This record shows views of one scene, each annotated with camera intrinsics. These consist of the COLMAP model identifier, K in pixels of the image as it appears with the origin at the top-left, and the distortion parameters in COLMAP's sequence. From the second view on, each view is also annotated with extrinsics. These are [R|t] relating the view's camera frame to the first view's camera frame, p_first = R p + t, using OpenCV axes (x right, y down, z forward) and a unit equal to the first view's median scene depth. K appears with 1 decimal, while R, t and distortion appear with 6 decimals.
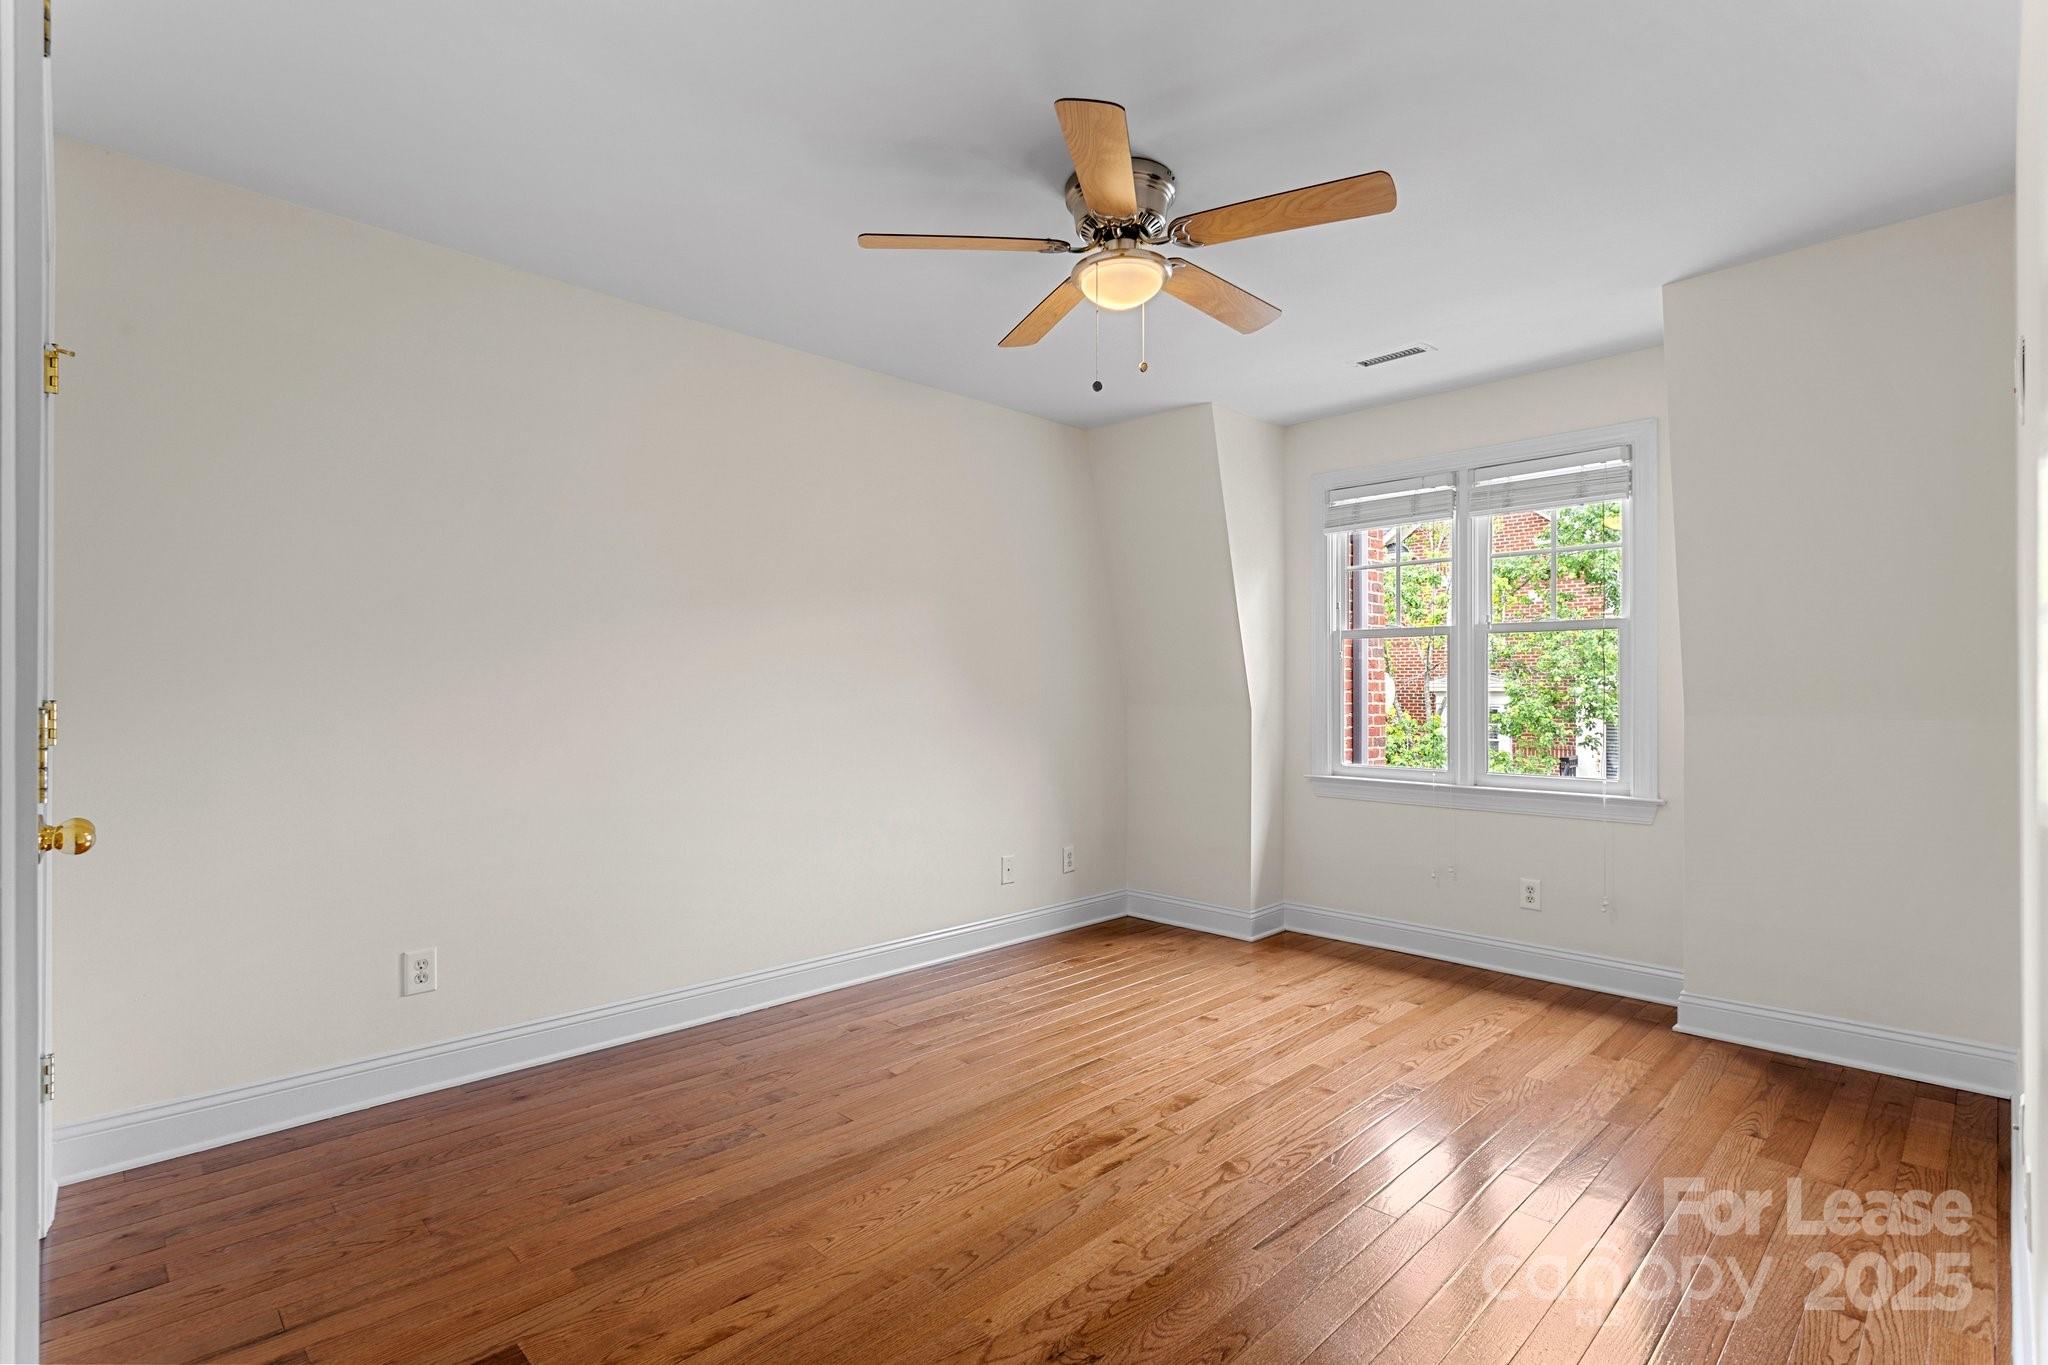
lens RADIAL K [[967.0, 0, 1021.1], [0, 967.0, 680.4], [0, 0, 1]] dist [0.001572, 0.001037]
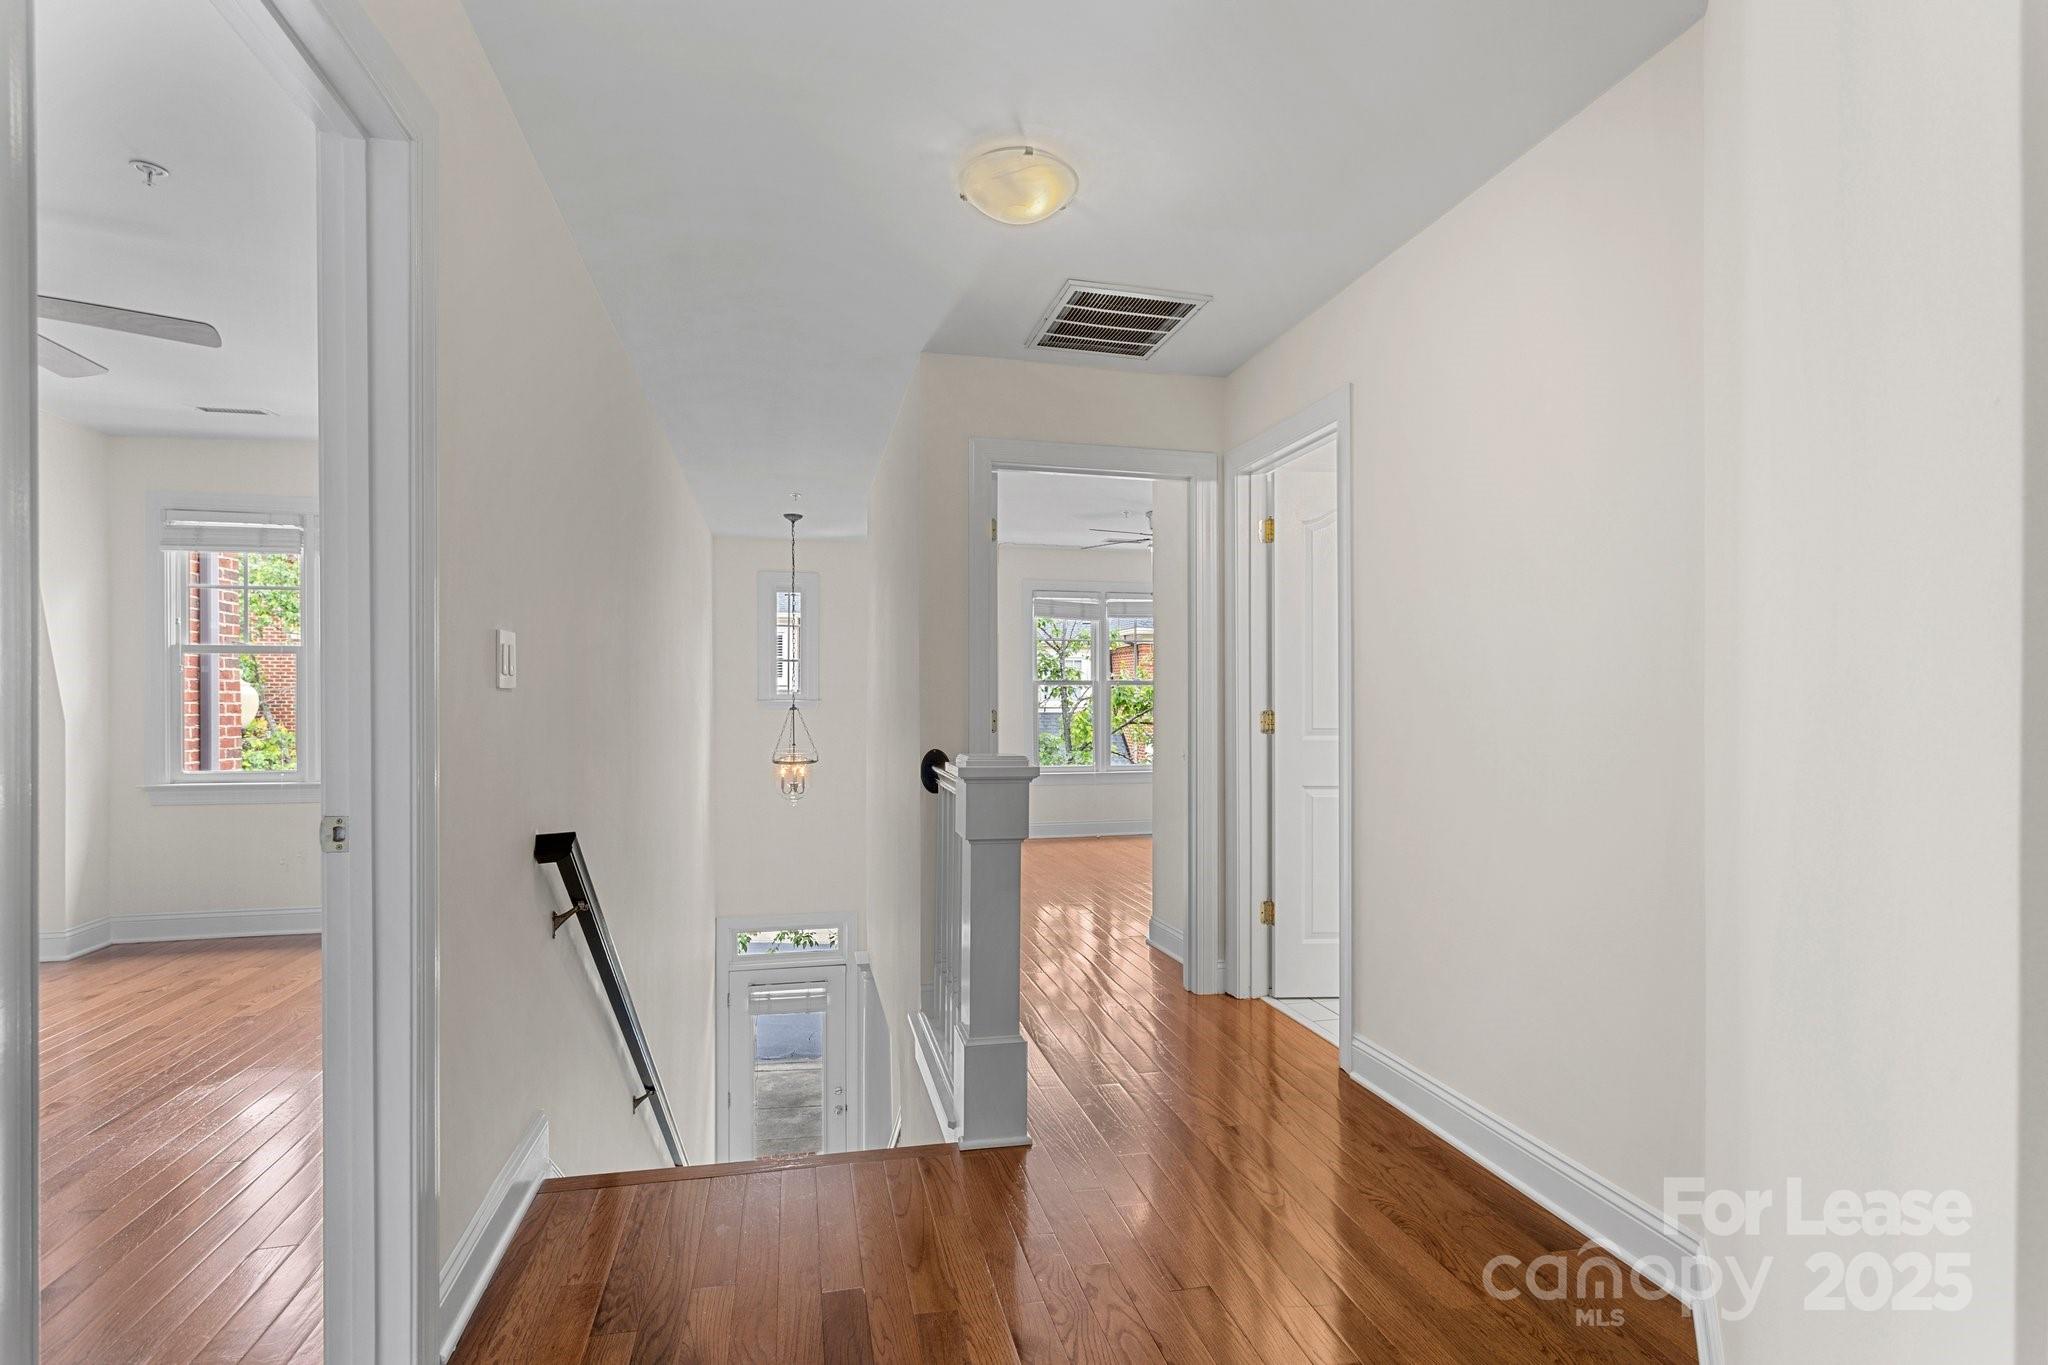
lens RADIAL K [[979.2, 0, 1019.6], [0, 979.2, 701.2], [0, 0, 1]] dist [0.001350, 0.000489]
pose [[0.524841, -0.004811, 0.851187, -0.096070], [-0.005235, 0.999947, 0.008880, -0.004511], [-0.851184, -0.009116, 0.524788, -0.327605]]
